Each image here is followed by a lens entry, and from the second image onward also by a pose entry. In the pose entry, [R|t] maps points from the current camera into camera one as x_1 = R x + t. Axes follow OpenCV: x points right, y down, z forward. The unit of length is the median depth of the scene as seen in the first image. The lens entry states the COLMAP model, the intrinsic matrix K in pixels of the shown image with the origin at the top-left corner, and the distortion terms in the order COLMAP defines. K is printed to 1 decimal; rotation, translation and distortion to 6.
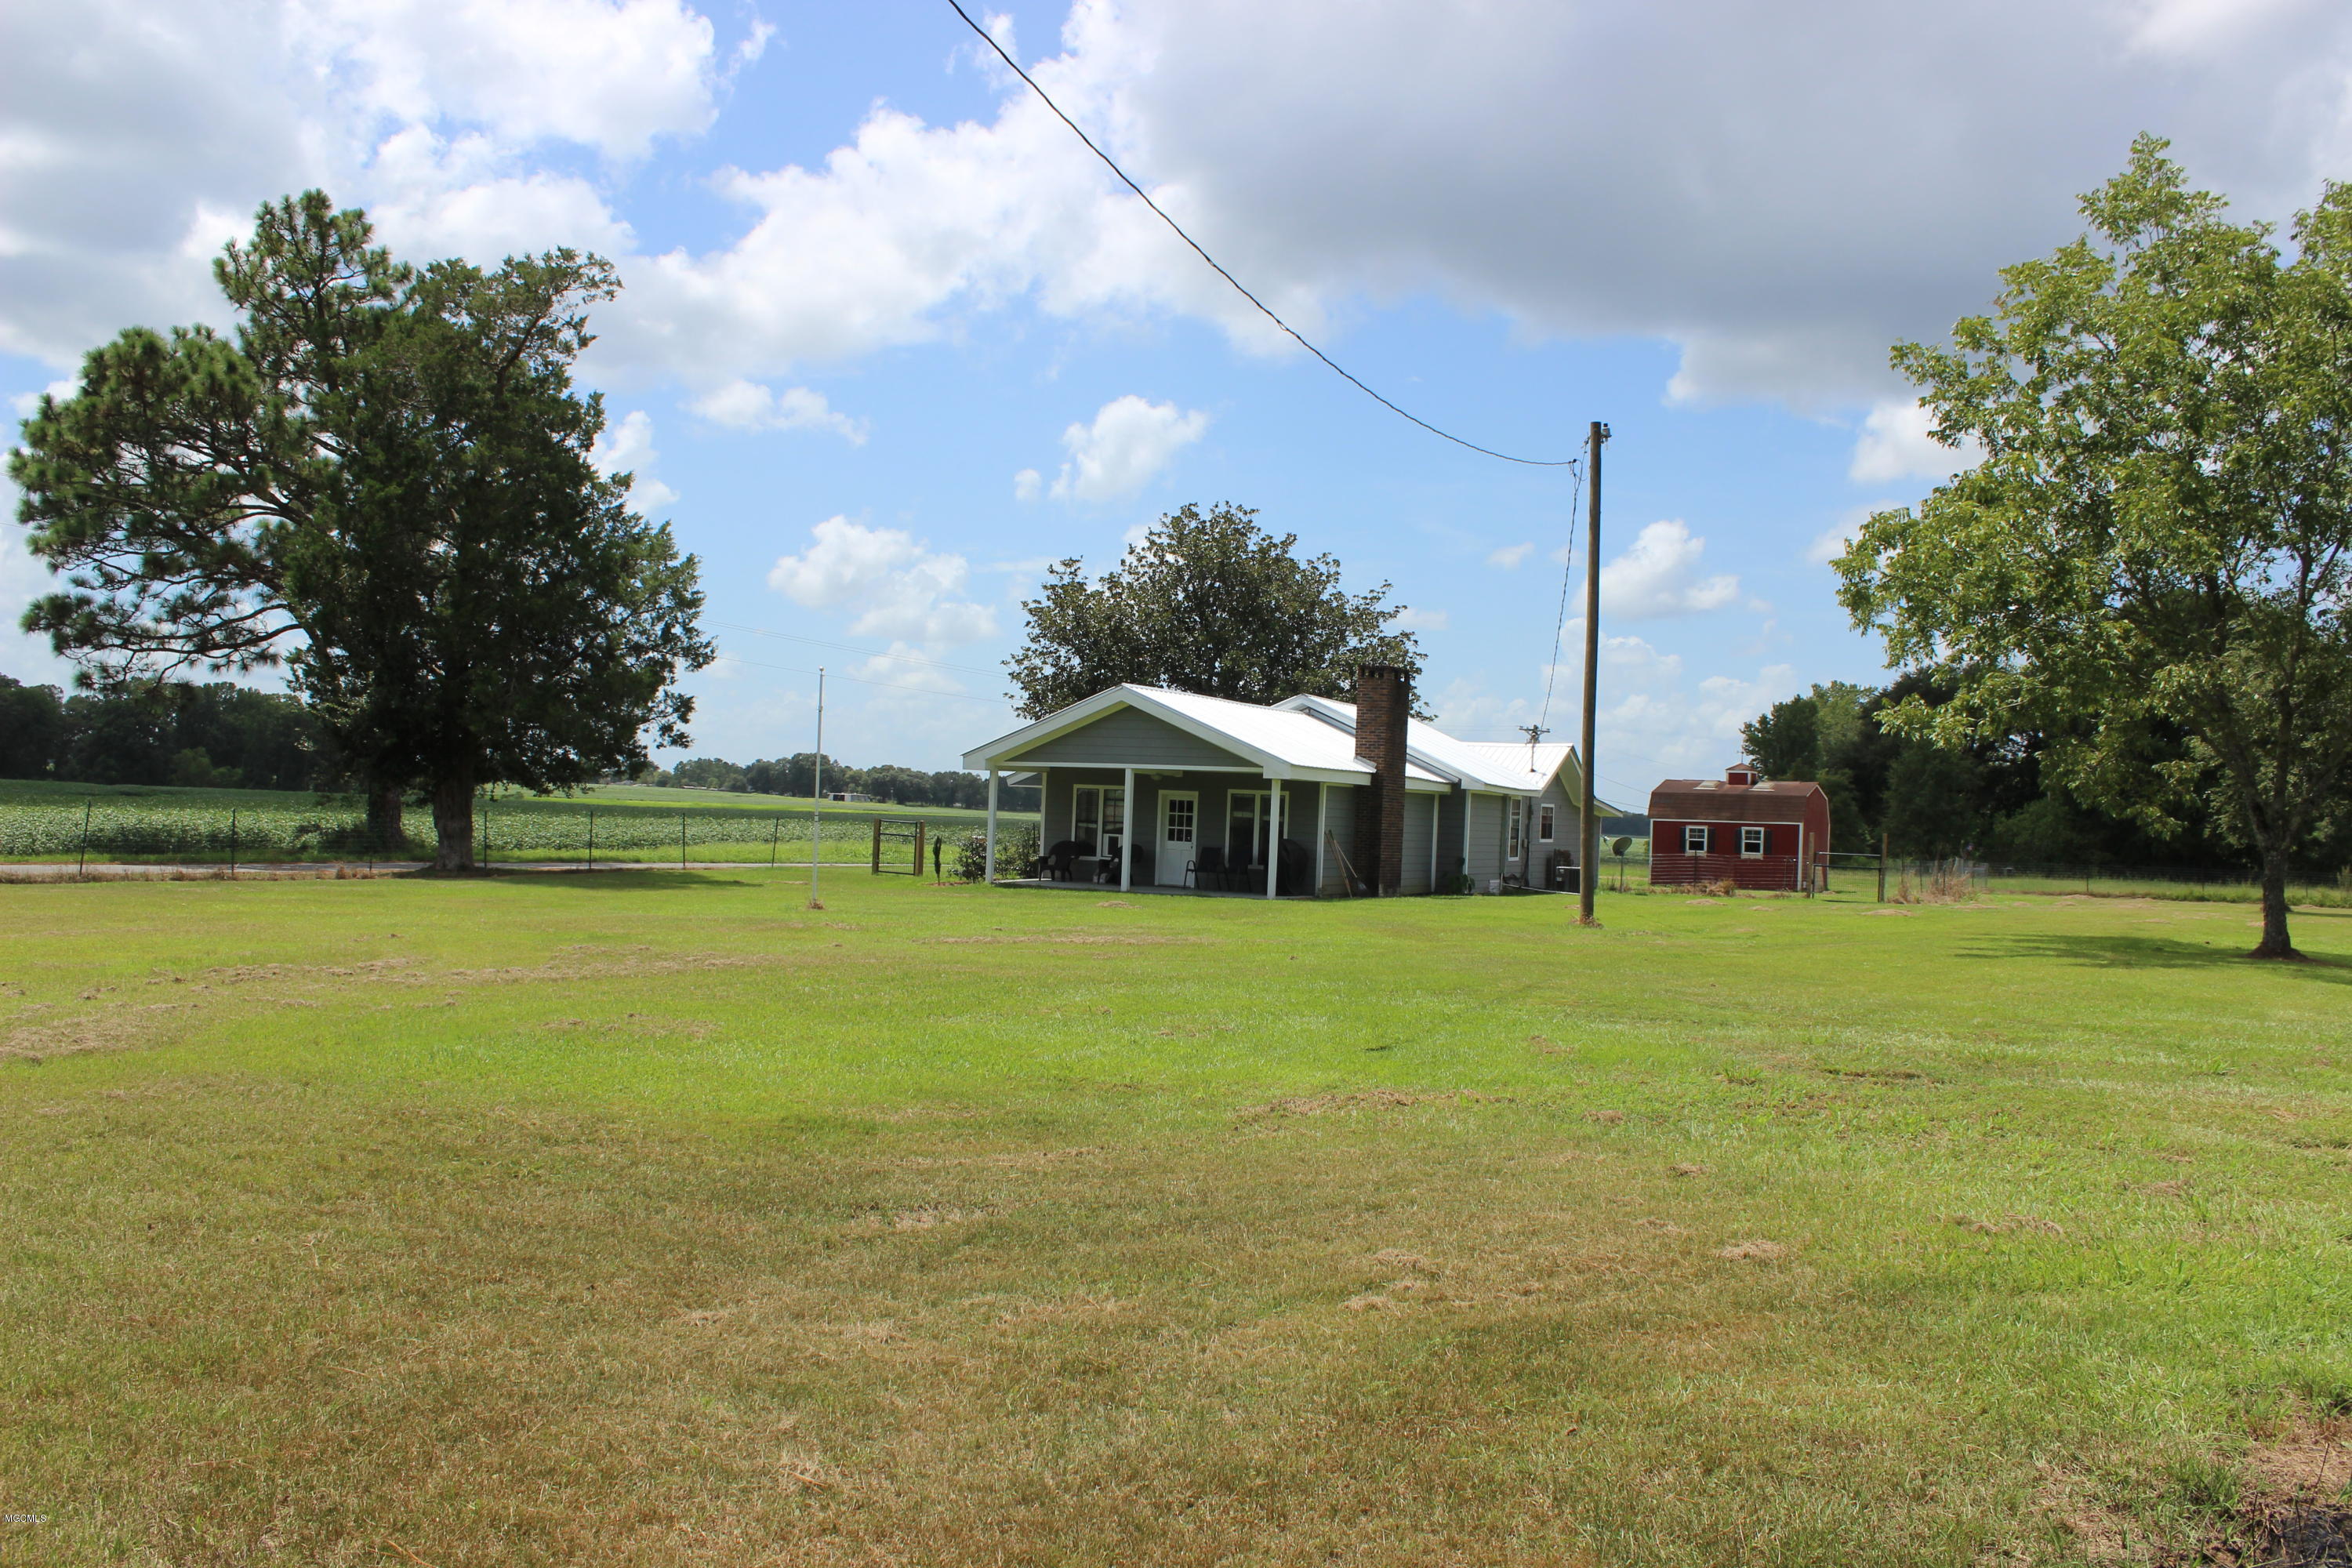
lens RADIAL K [[1984.6, 0, 1122.6], [0, 1984.6, 810.0], [0, 0, 1]] dist [-0.172112, 0.144195]
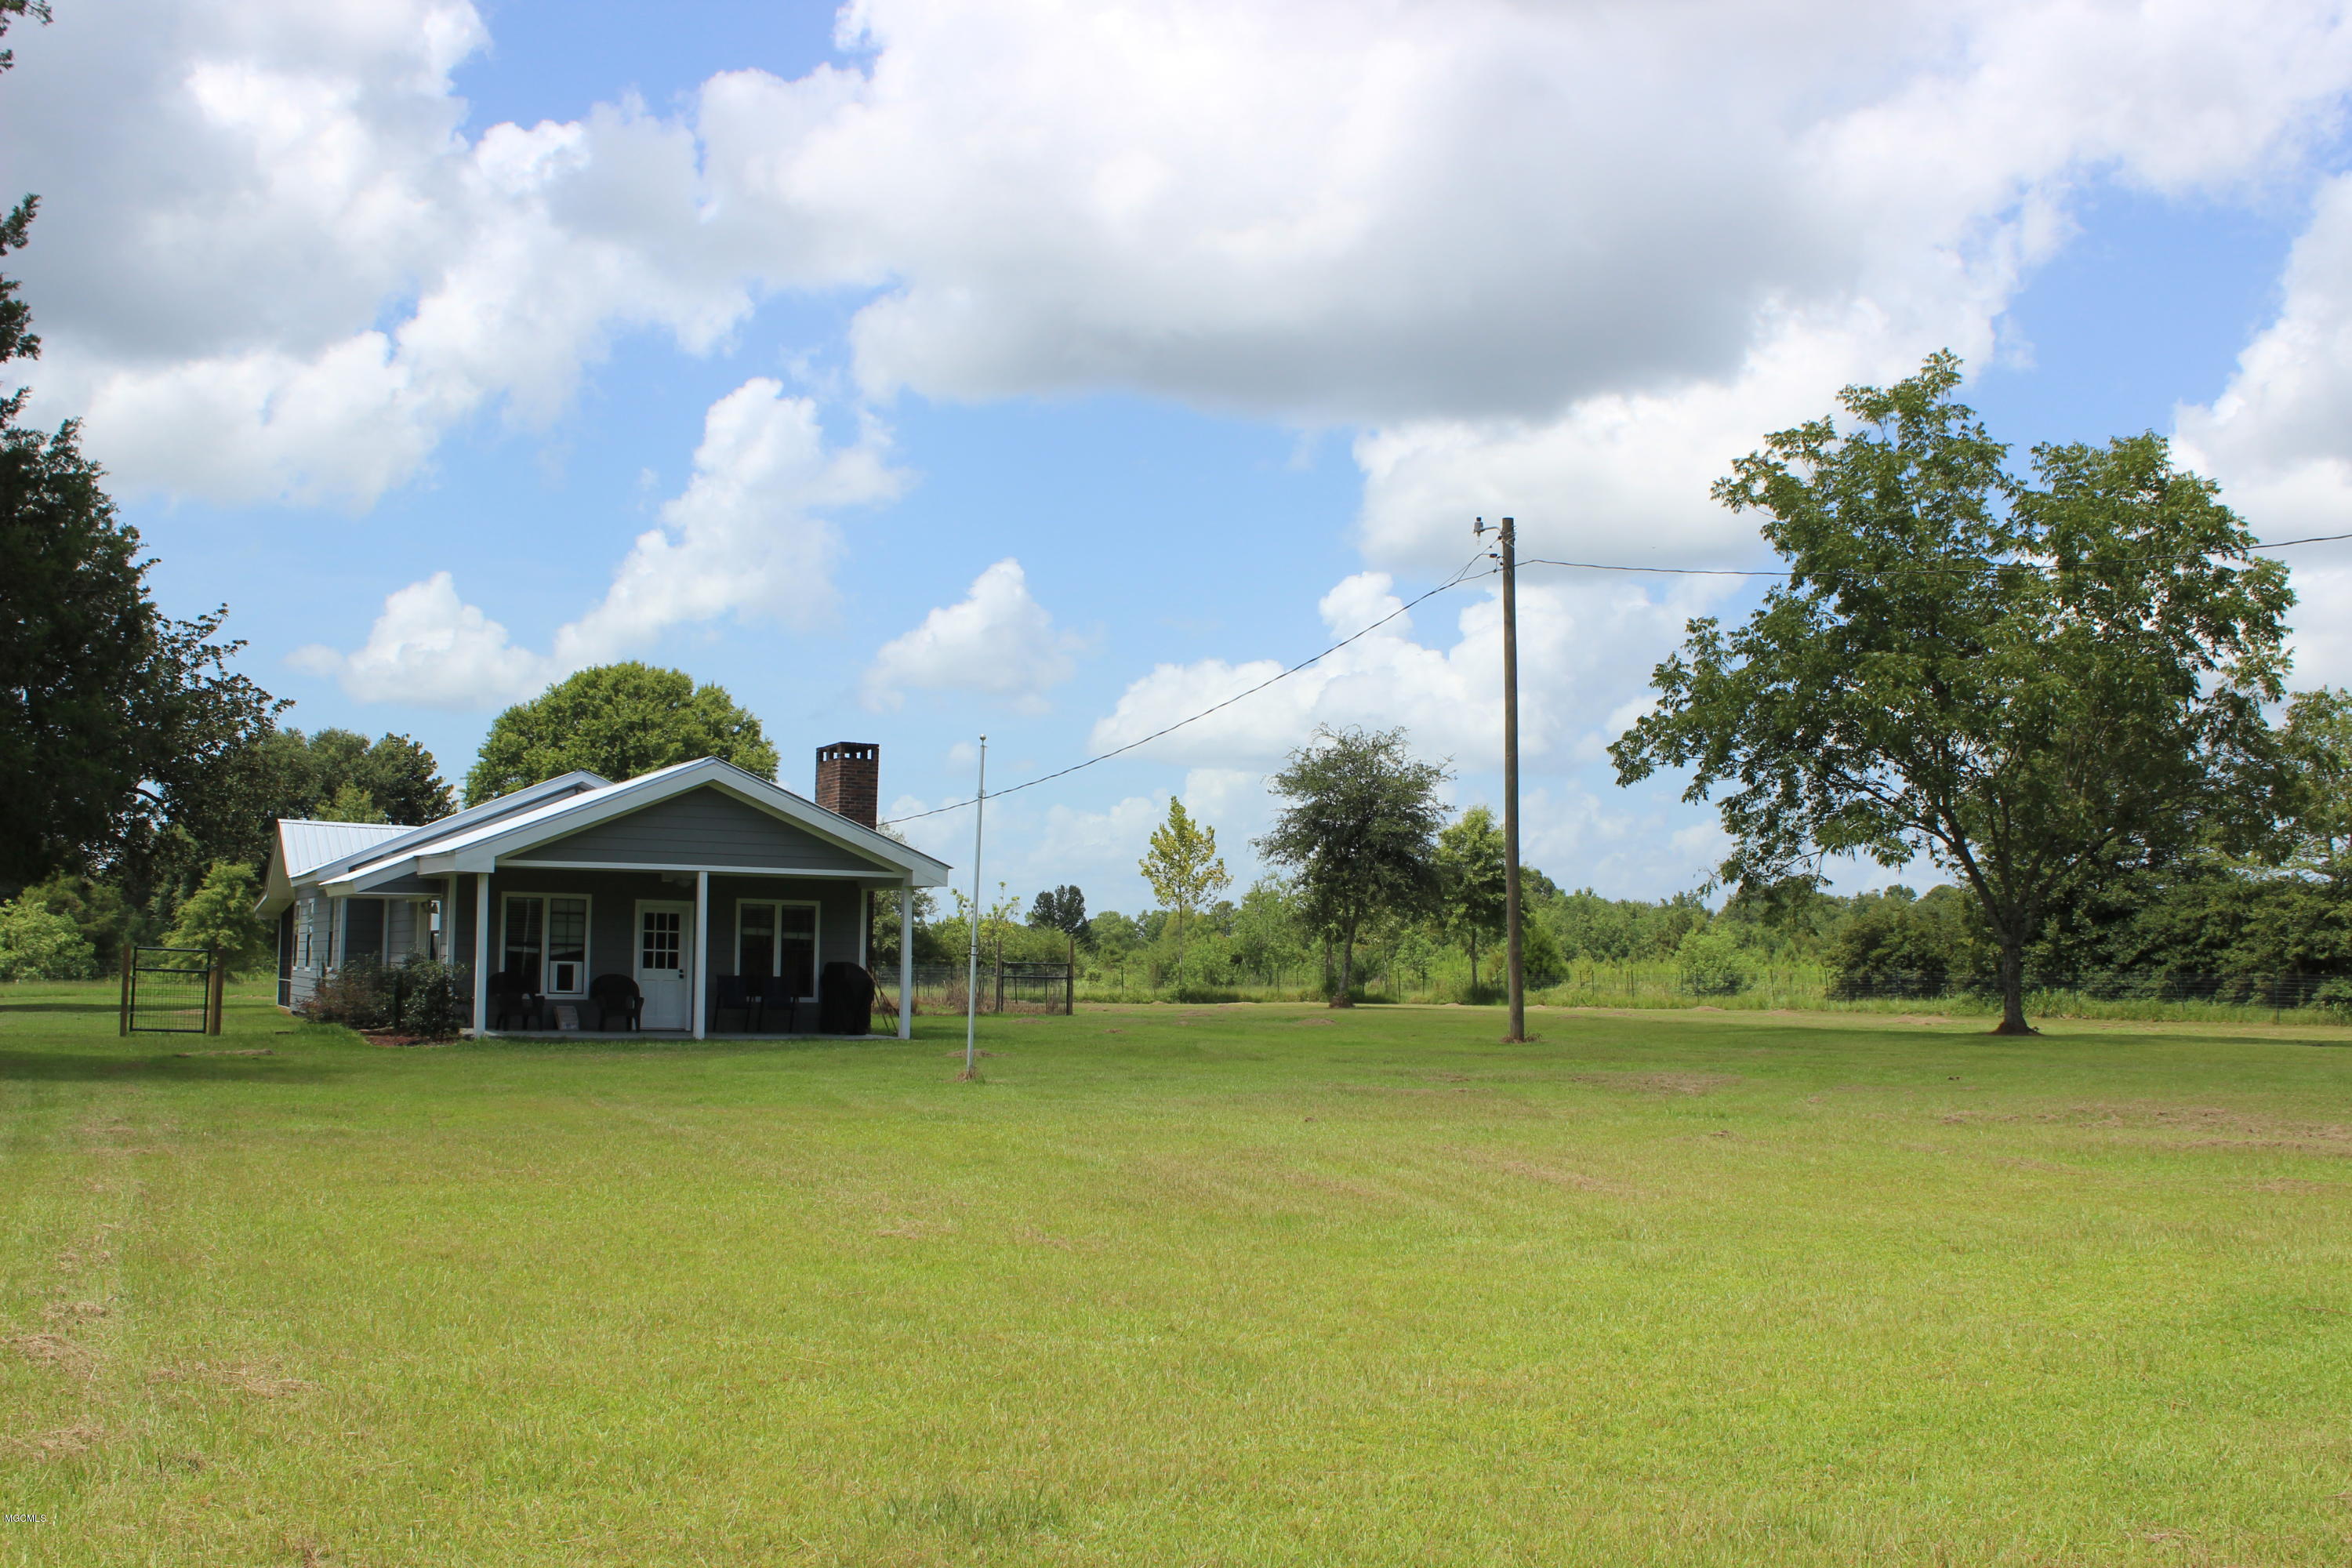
lens RADIAL K [[2396.1, 0, 1115.9], [0, 2396.1, 783.5], [0, 0, 1]] dist [-0.132486, 0.147646]
pose [[0.605289, 0.033274, 0.795310, -0.507369], [0.005784, 0.998916, -0.046194, -0.009845], [-0.795985, 0.032561, 0.604440, 0.286299]]
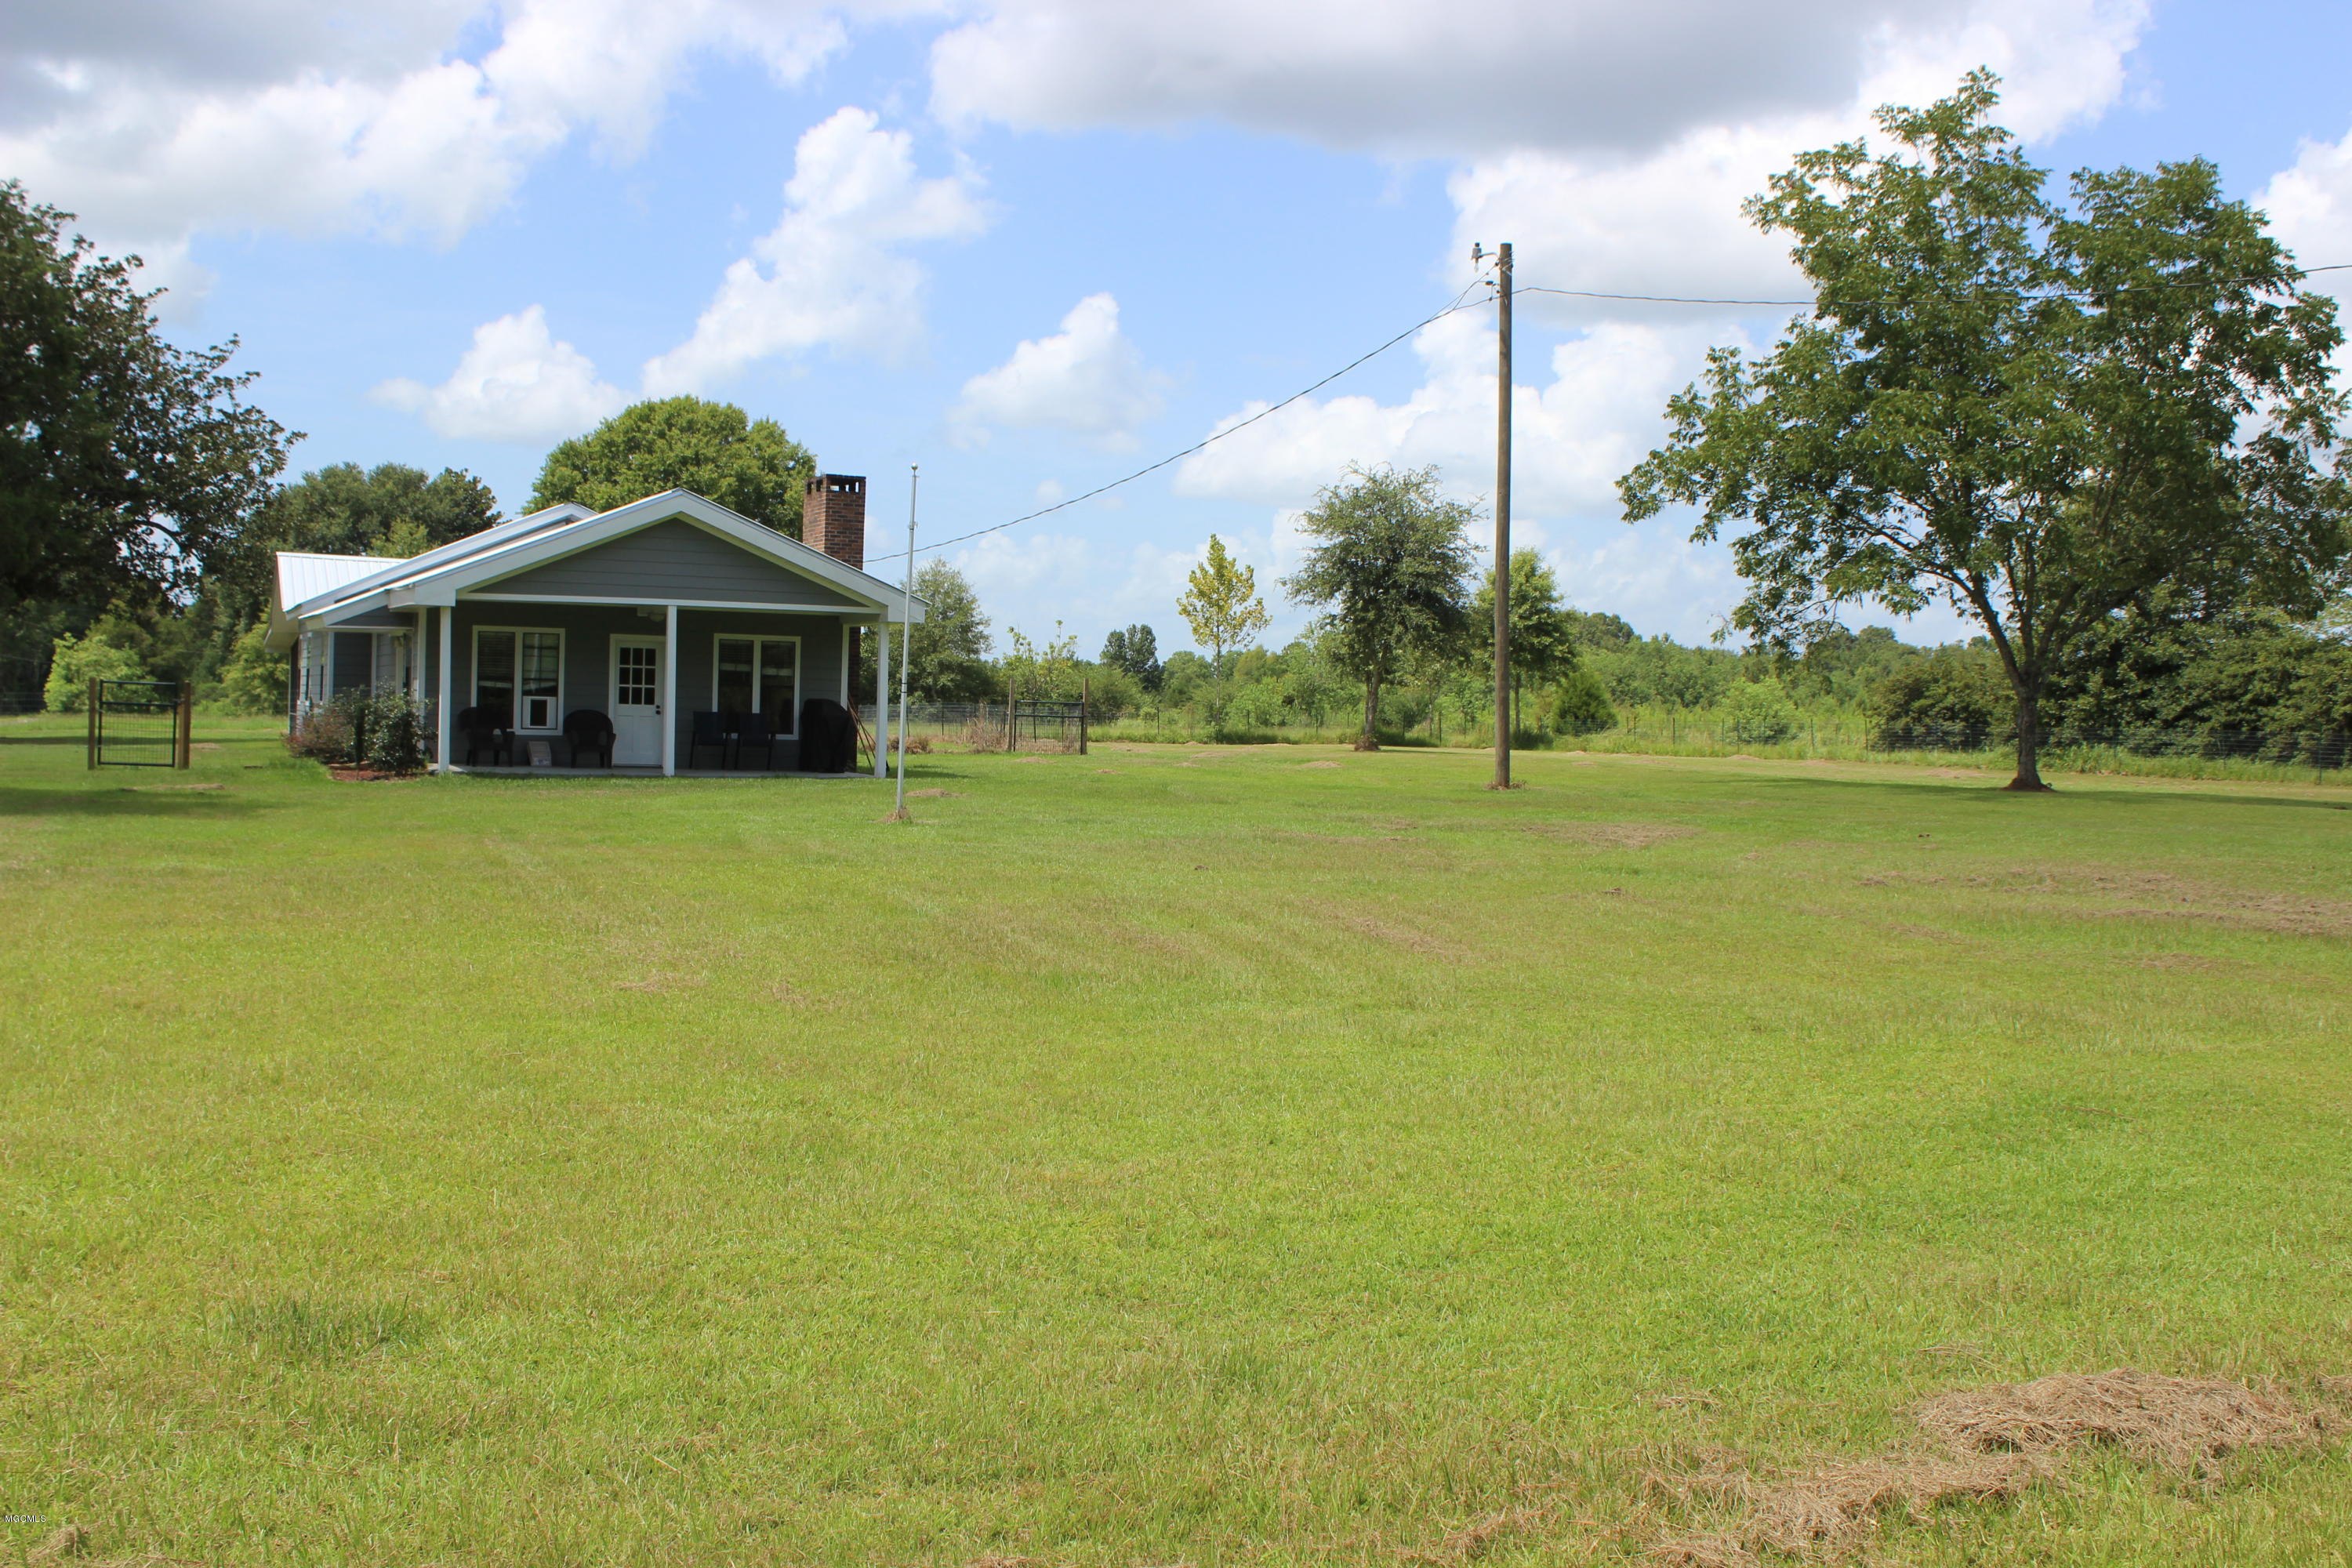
lens RADIAL K [[2390.5, 0, 1117.4], [0, 2390.5, 798.4], [0, 0, 1]] dist [-0.130130, 0.140862]
pose [[0.632756, -0.050790, 0.772684, -0.471239], [-0.003891, 0.997625, 0.068762, -0.009255], [-0.774342, -0.046516, 0.631056, 0.272964]]
